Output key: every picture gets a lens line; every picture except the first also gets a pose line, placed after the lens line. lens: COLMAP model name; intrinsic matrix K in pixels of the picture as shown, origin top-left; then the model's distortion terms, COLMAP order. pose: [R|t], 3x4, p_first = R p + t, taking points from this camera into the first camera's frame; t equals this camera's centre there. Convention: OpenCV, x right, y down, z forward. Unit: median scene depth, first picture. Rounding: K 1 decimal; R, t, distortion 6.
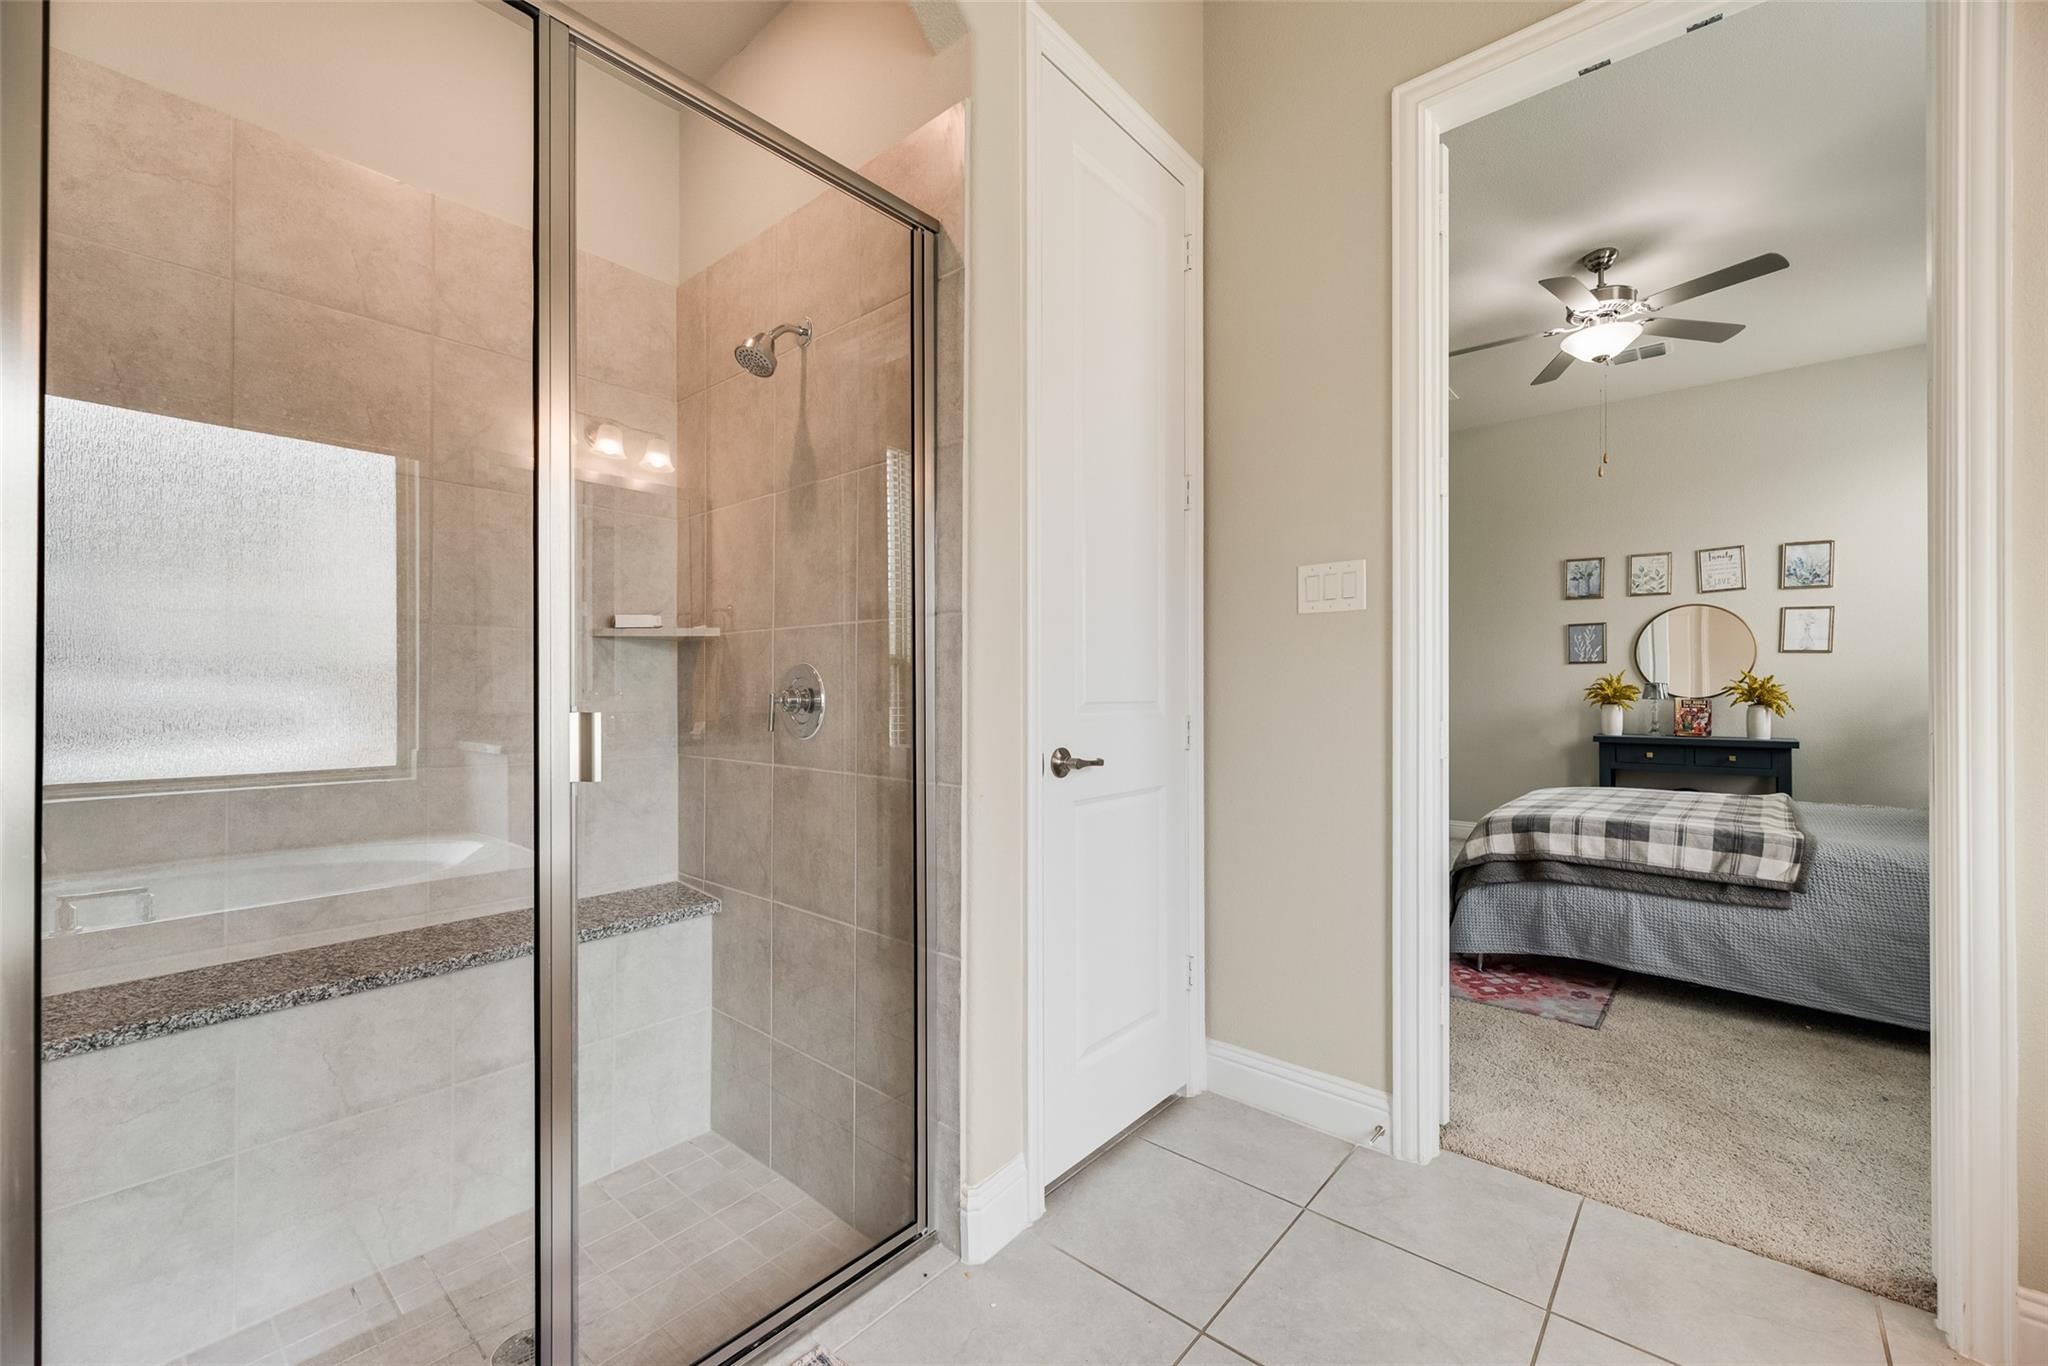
lens RADIAL K [[835.2, 0, 1023.7], [0, 835.2, 689.7], [0, 0, 1]] dist [0.001822, 0.000085]
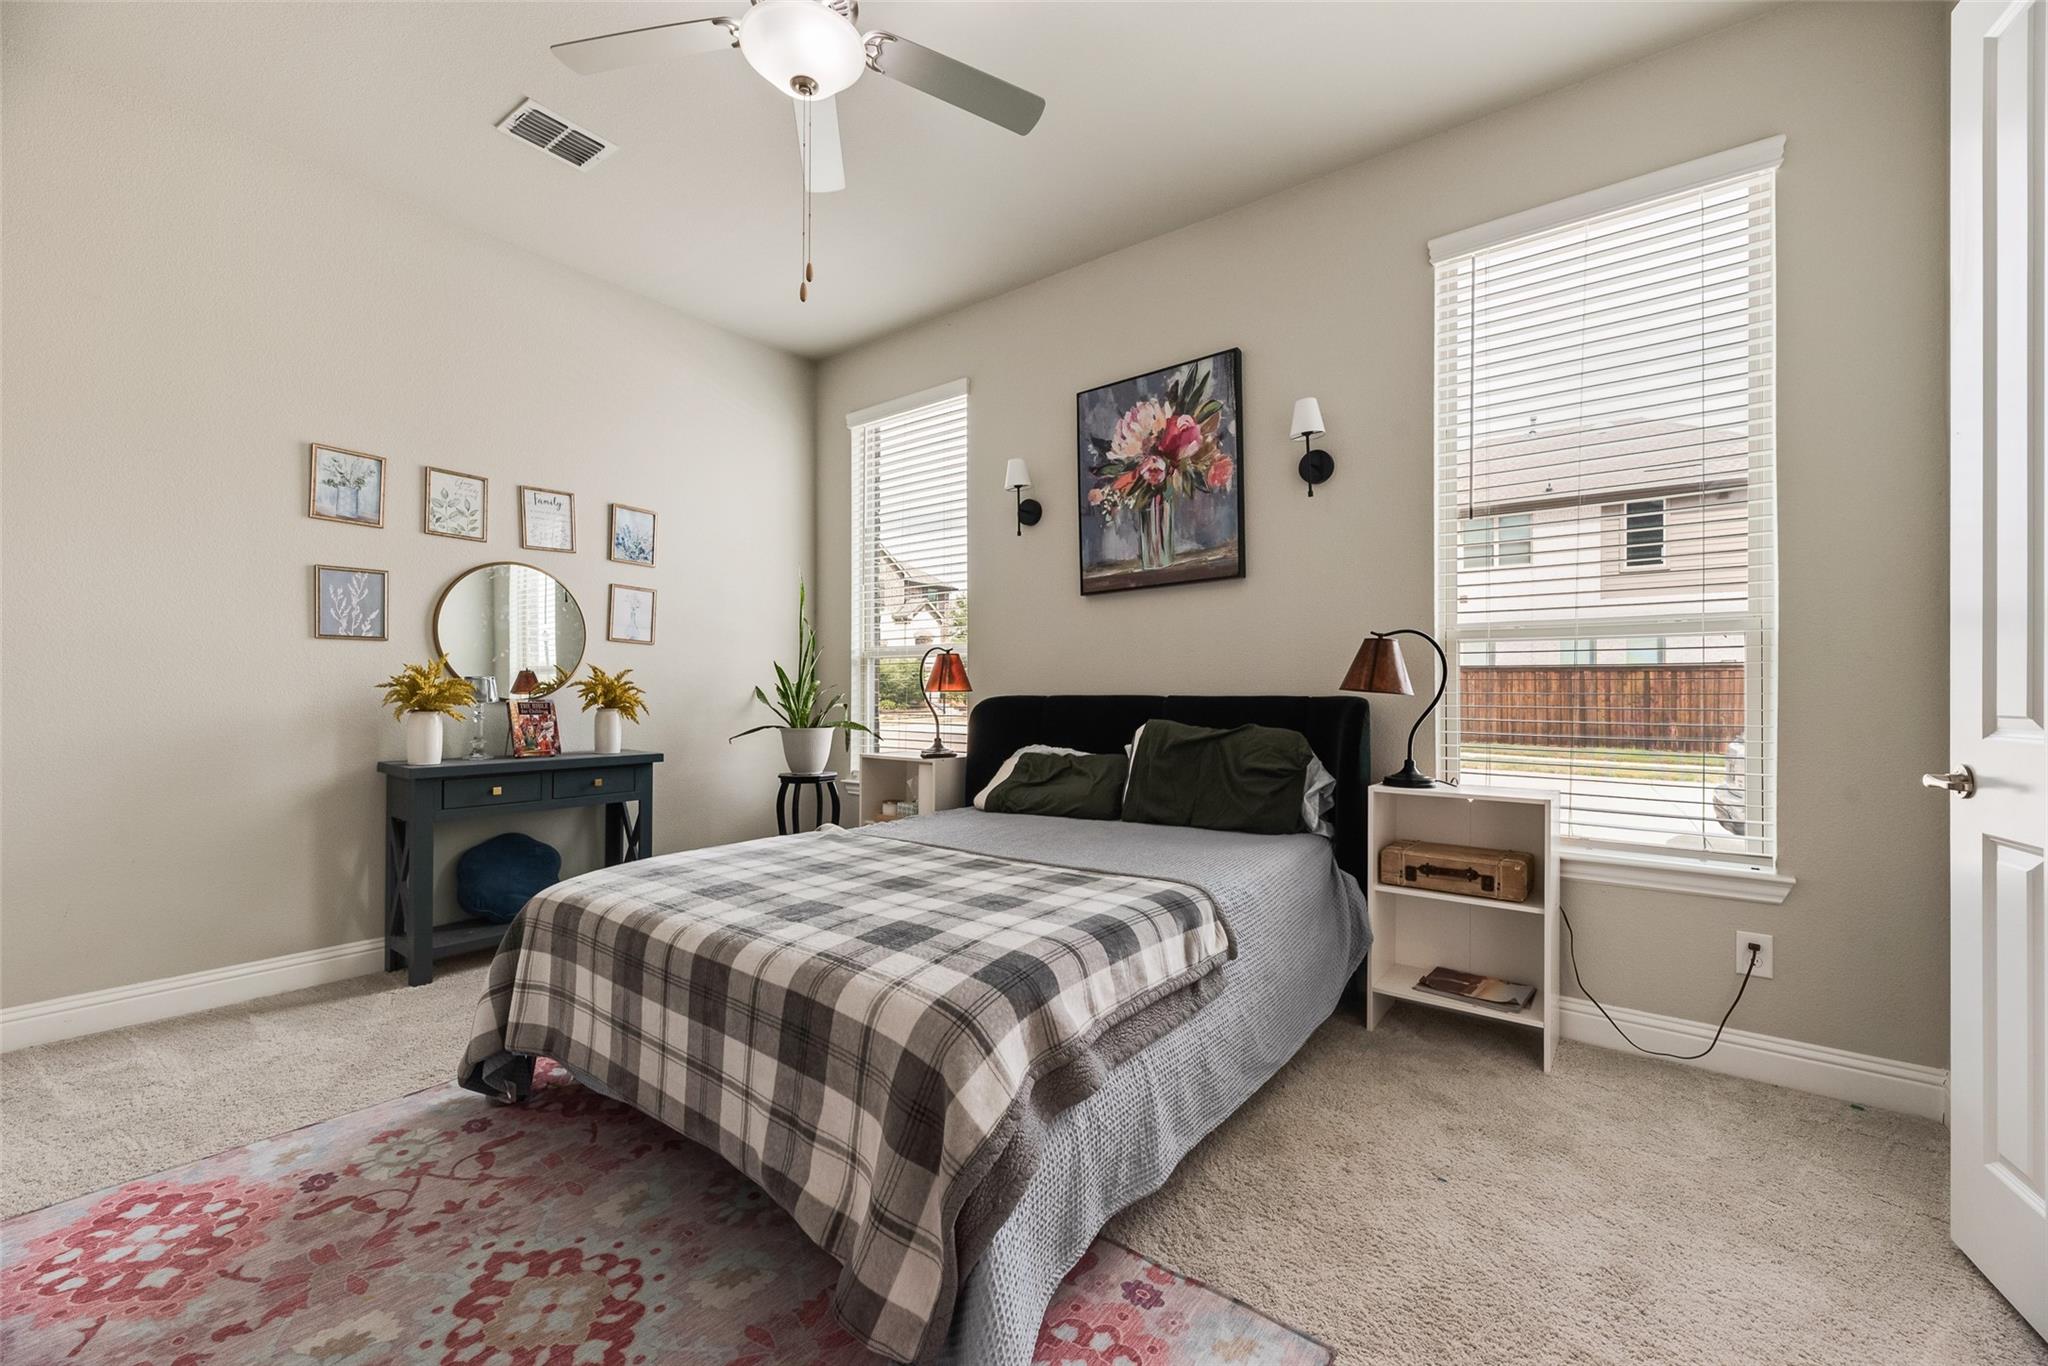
lens RADIAL K [[835.2, 0, 1025.0], [0, 835.2, 692.2], [0, 0, 1]] dist [0.001822, 0.000085]
pose [[-0.054852, 0.002675, 0.998491, 0.098016], [-0.005725, 0.999979, -0.002993, 0.003570], [-0.998478, -0.005881, -0.054835, 0.637673]]
